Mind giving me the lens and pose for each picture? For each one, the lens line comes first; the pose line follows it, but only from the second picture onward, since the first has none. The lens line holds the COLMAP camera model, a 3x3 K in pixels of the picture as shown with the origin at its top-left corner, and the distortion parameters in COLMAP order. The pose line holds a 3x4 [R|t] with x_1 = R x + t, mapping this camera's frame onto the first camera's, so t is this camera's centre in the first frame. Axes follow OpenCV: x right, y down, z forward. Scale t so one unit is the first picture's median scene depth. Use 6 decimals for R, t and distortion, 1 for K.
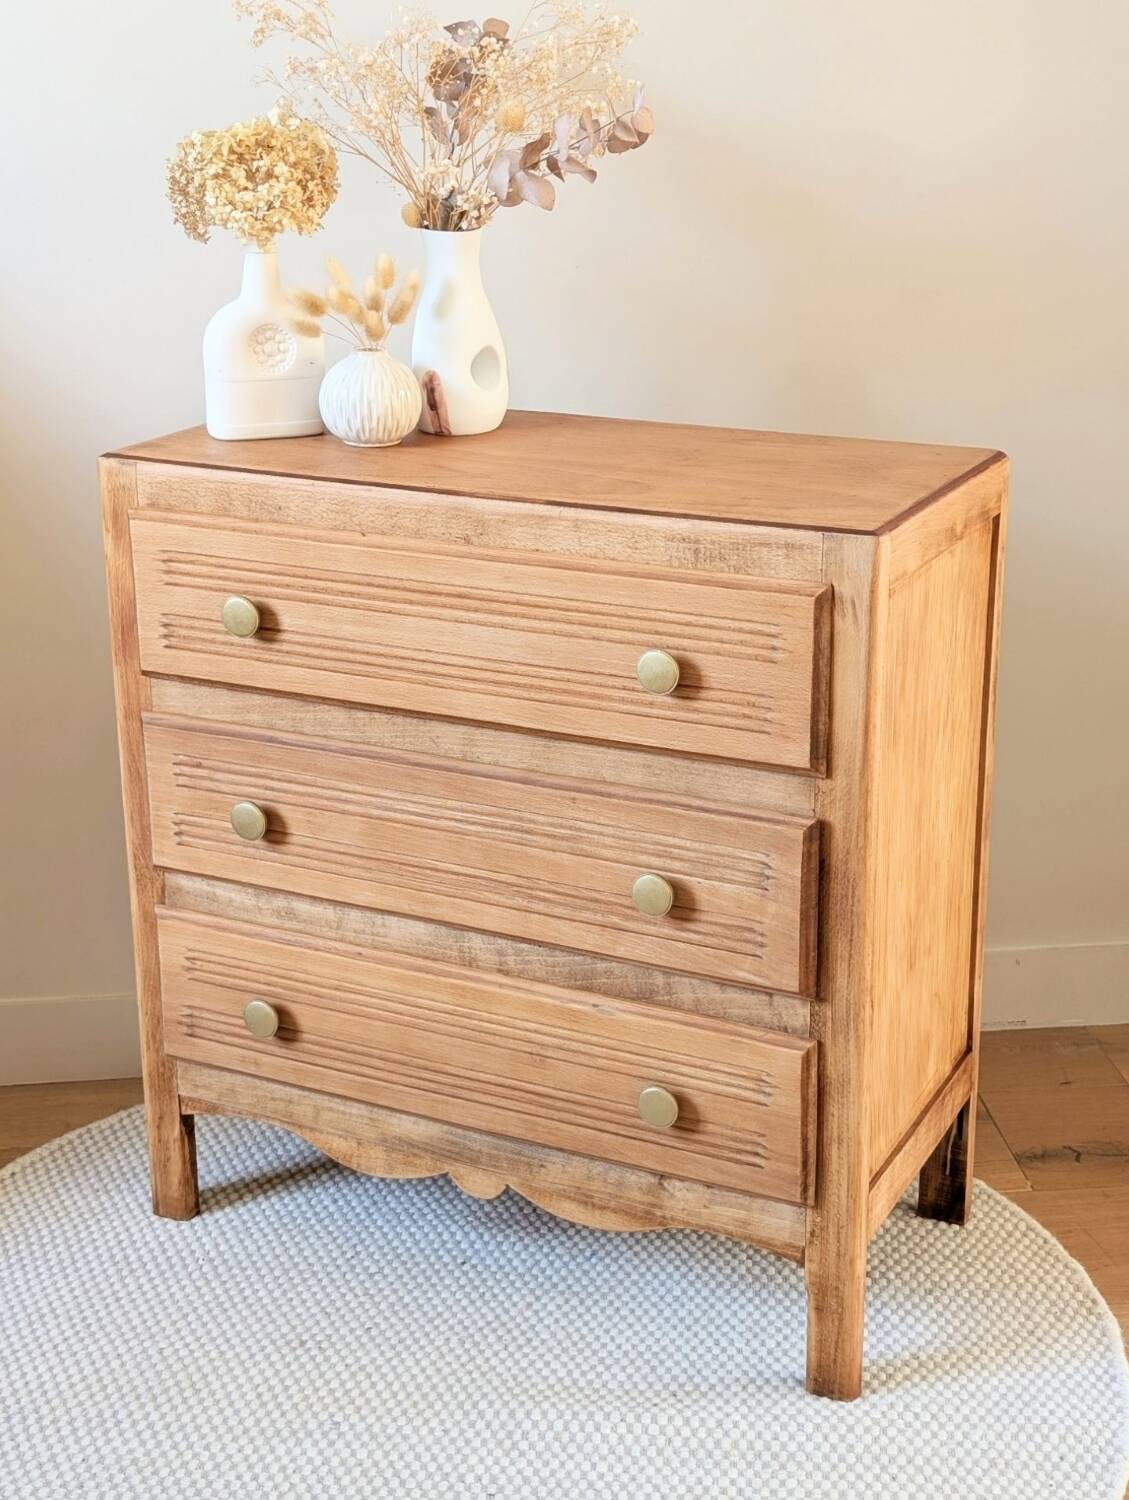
lens RADIAL K [[2249.3, 0, 578.4], [0, 2249.3, 710.1], [0, 0, 1]] dist [0.227633, -0.887609]
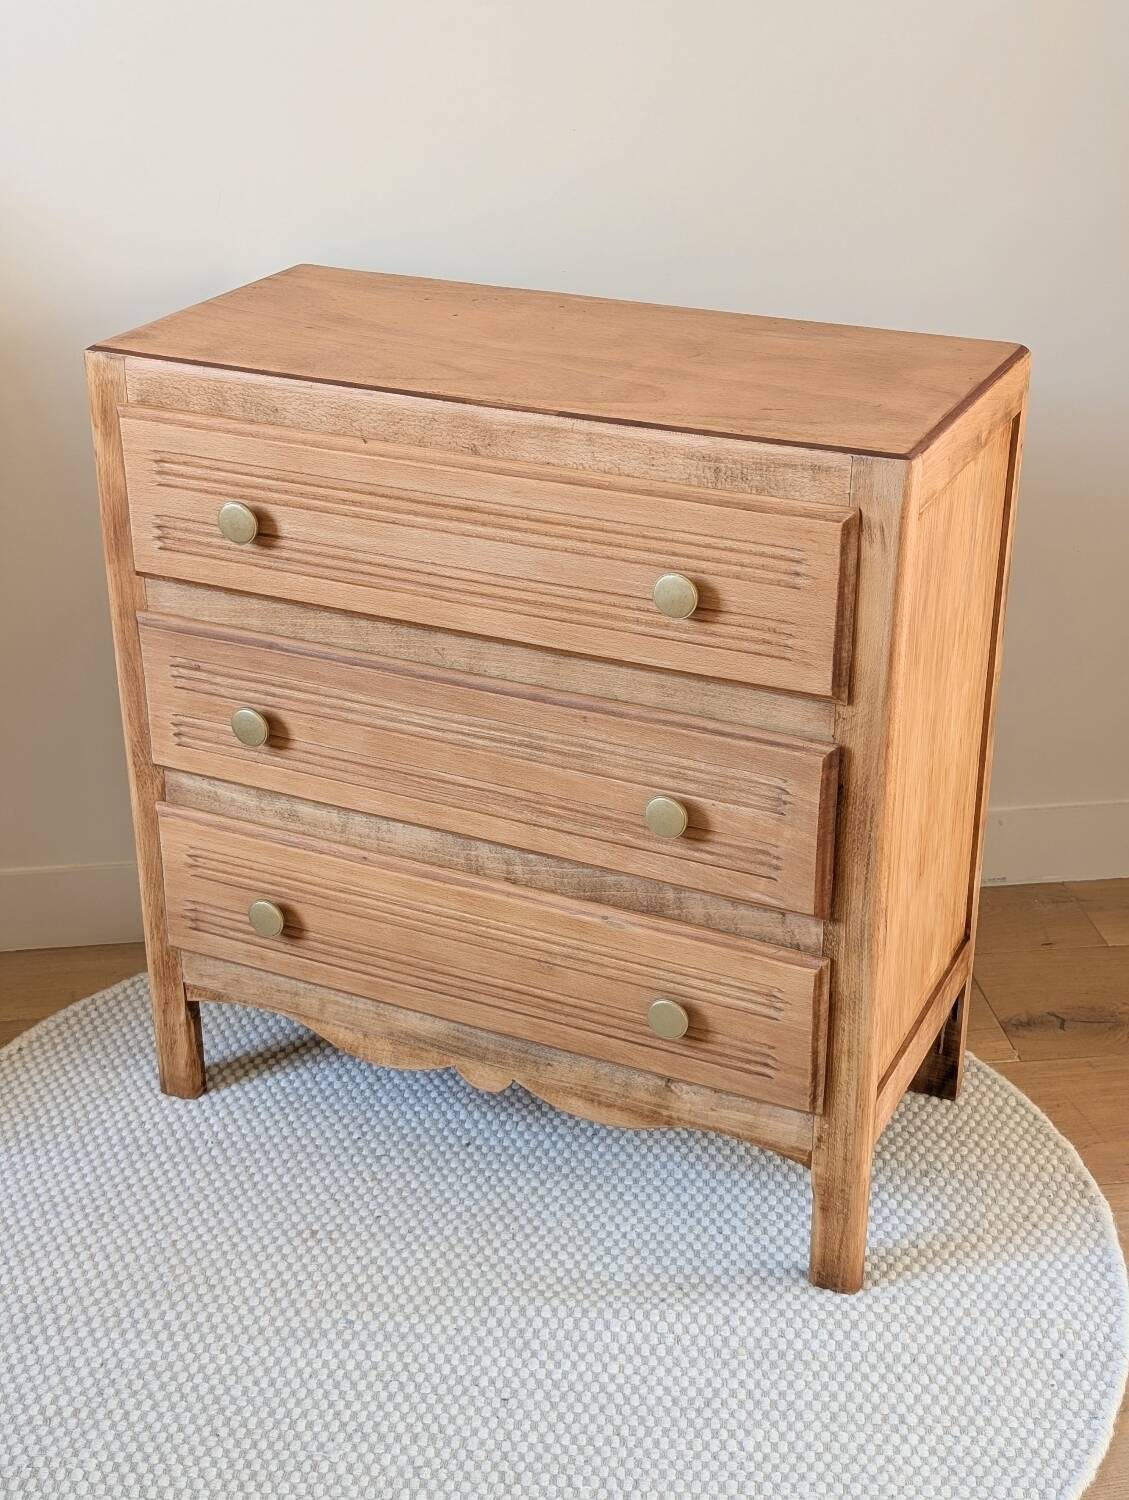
lens RADIAL K [[2087.1, 0, 568.3], [0, 2087.1, 731.9], [0, 0, 1]] dist [0.238408, -1.008917]
pose [[0.999801, -0.003062, 0.019696, -0.026107], [0.000538, 0.991917, 0.126888, -0.066830], [-0.019926, -0.126852, 0.991721, 0.094058]]
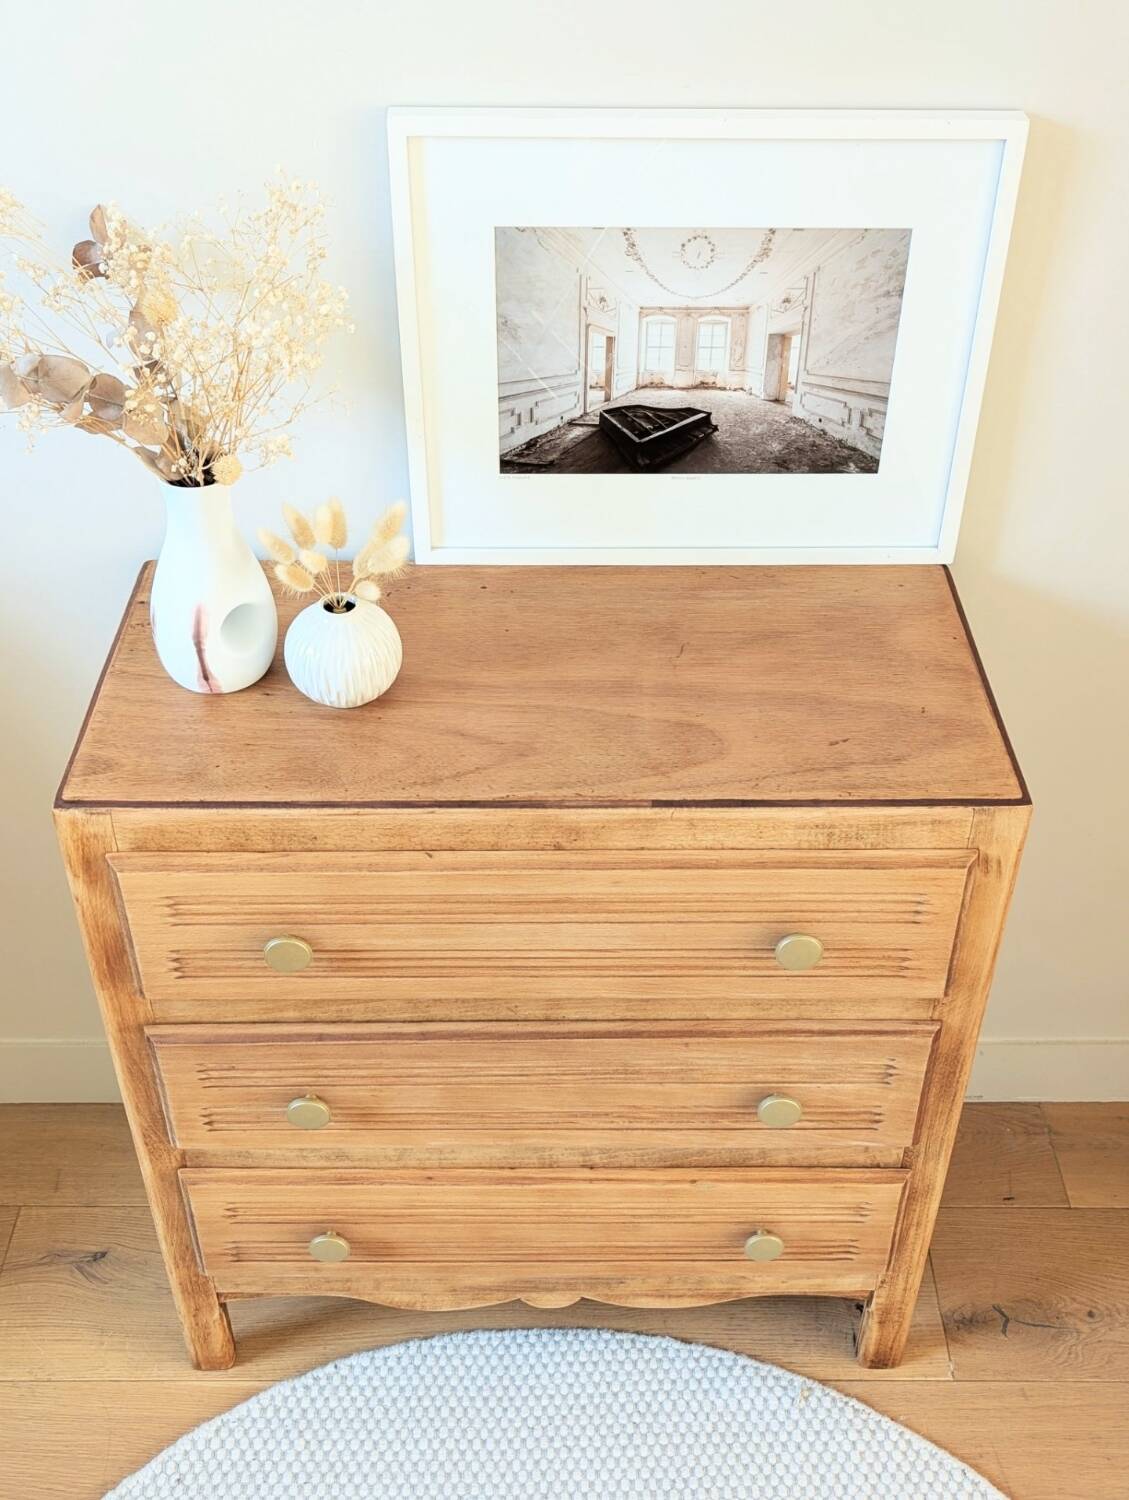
lens RADIAL K [[1620.1, 0, 564.5], [0, 1620.1, 750.0], [0, 0, 1]] dist [0.161214, -0.563449]
pose [[0.894401, -0.270475, 0.356217, -0.260325], [0.128279, 0.918097, 0.375023, -0.344328], [-0.428476, -0.289726, 0.855843, 0.425134]]
